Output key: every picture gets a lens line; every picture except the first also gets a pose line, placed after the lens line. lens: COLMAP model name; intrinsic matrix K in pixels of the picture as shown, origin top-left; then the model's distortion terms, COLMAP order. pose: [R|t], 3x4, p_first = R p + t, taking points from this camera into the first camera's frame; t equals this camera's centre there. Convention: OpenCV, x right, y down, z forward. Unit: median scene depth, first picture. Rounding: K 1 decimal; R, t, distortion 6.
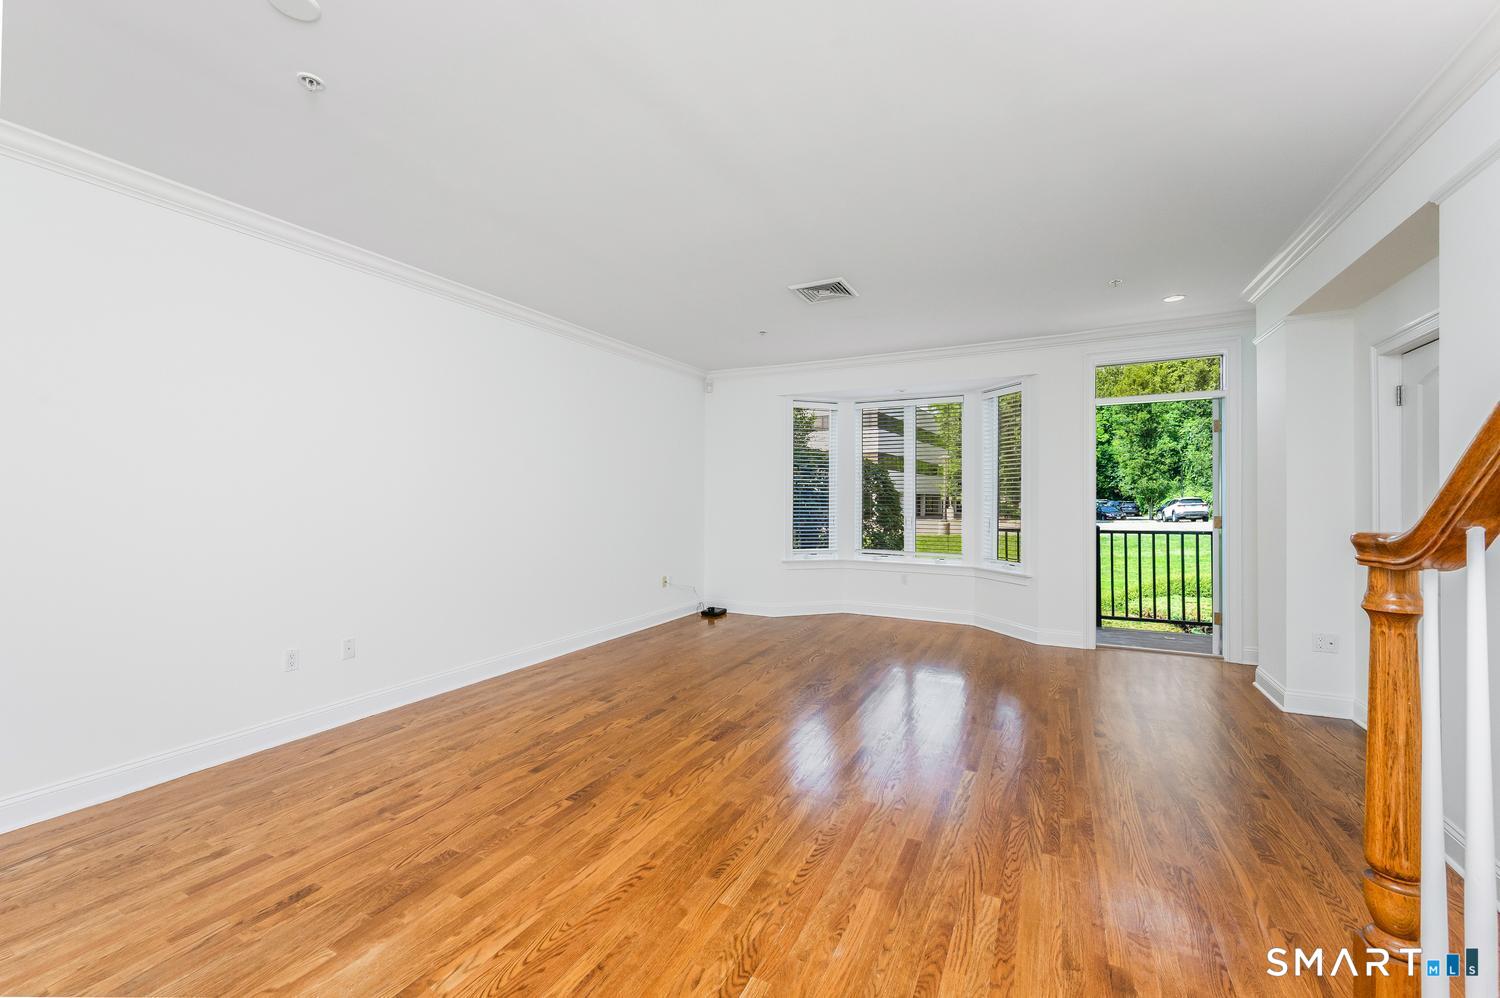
lens RADIAL K [[599.9, 0, 748.7], [0, 599.9, 497.3], [0, 0, 1]] dist [0.002388, -0.000215]
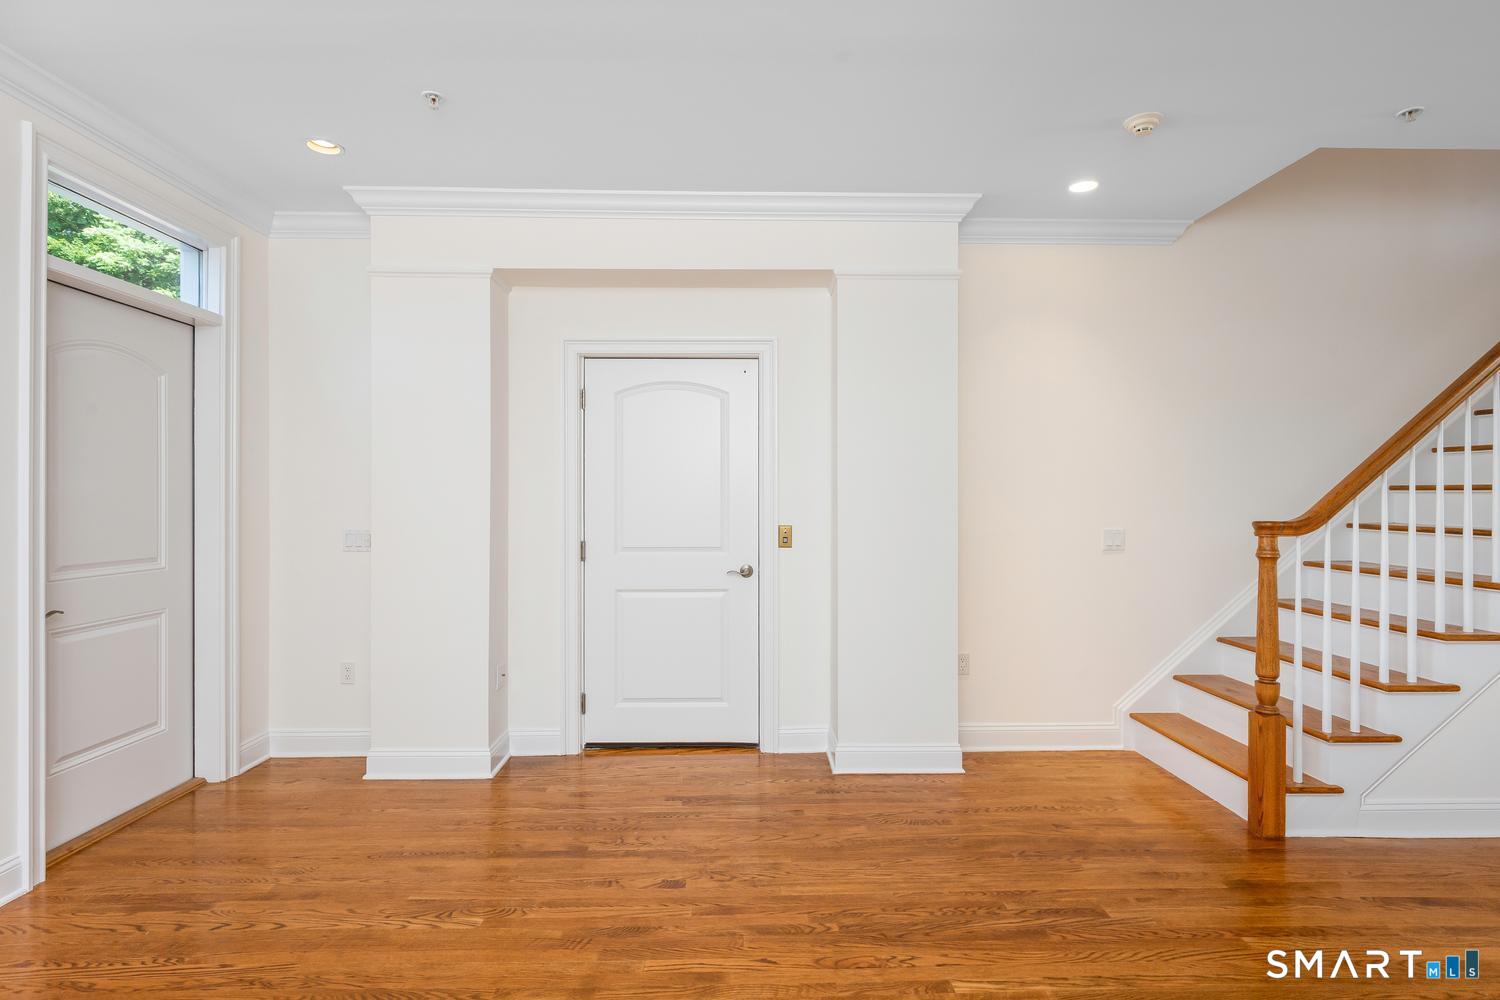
lens RADIAL K [[757.2, 0, 757.5], [0, 757.2, 507.2], [0, 0, 1]] dist [-0.003401, -0.002036]
pose [[-0.488549, -0.003229, 0.872530, -0.135458], [-0.005142, 0.999986, 0.000822, 0.007179], [-0.872521, -0.004085, -0.488559, 1.321476]]
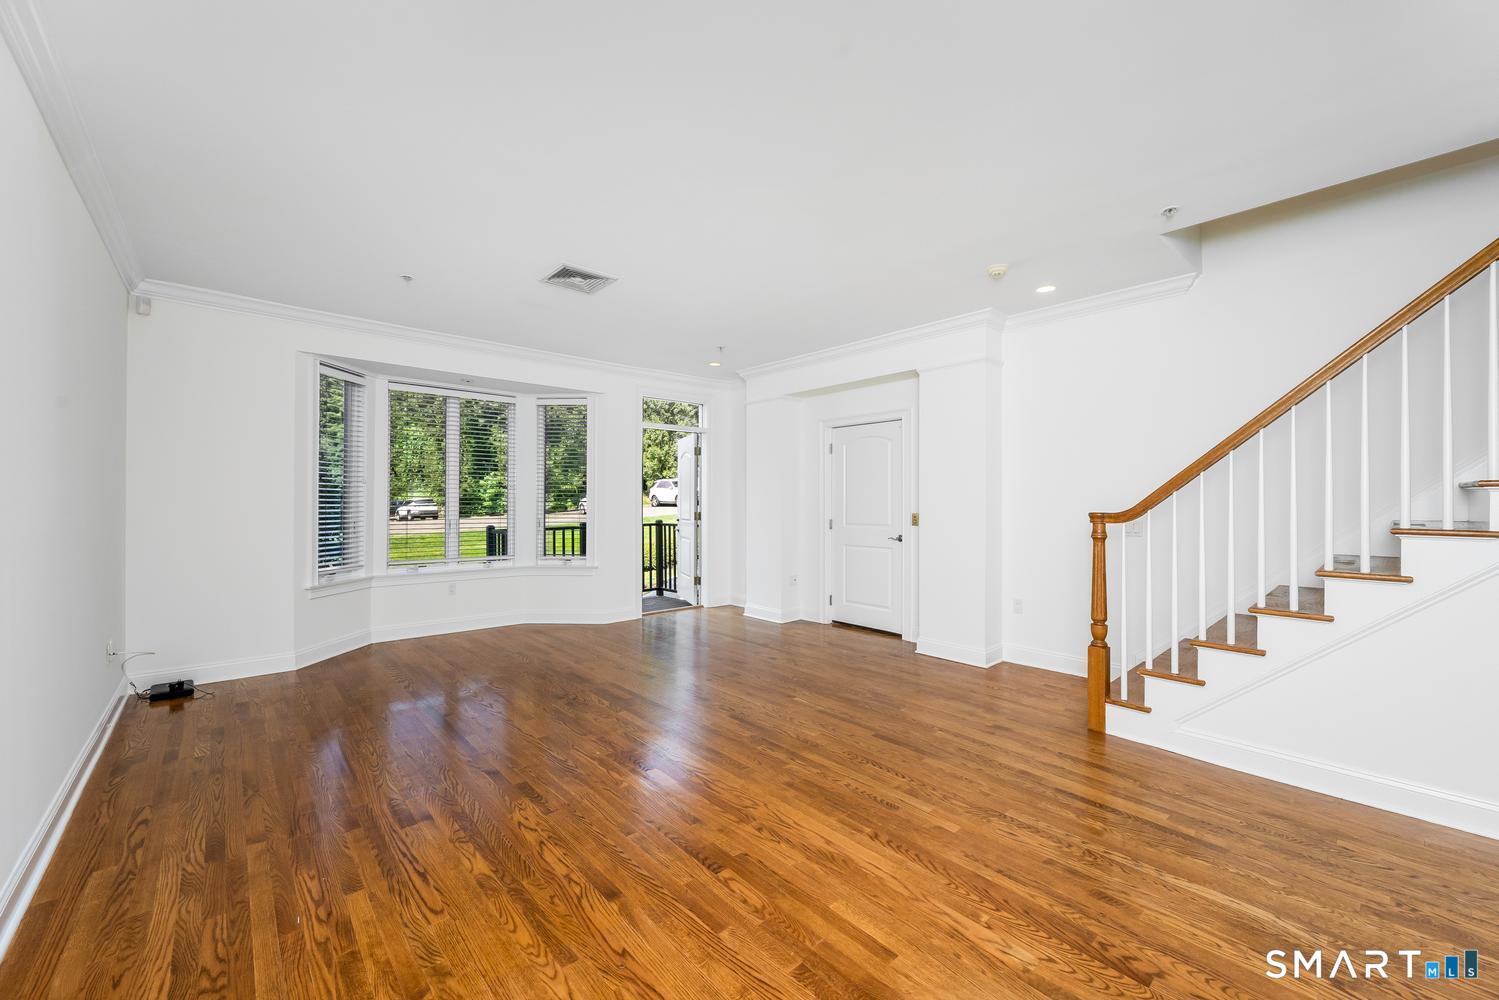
lens RADIAL K [[593.1, 0, 743.9], [0, 593.1, 495.4], [0, 0, 1]] dist [-0.002676, 0.000516]
pose [[0.357698, 0.008020, 0.933803, -0.829432], [-0.004147, 0.999967, -0.006999, 0.001356], [-0.933828, -0.001369, 0.357719, 0.545904]]
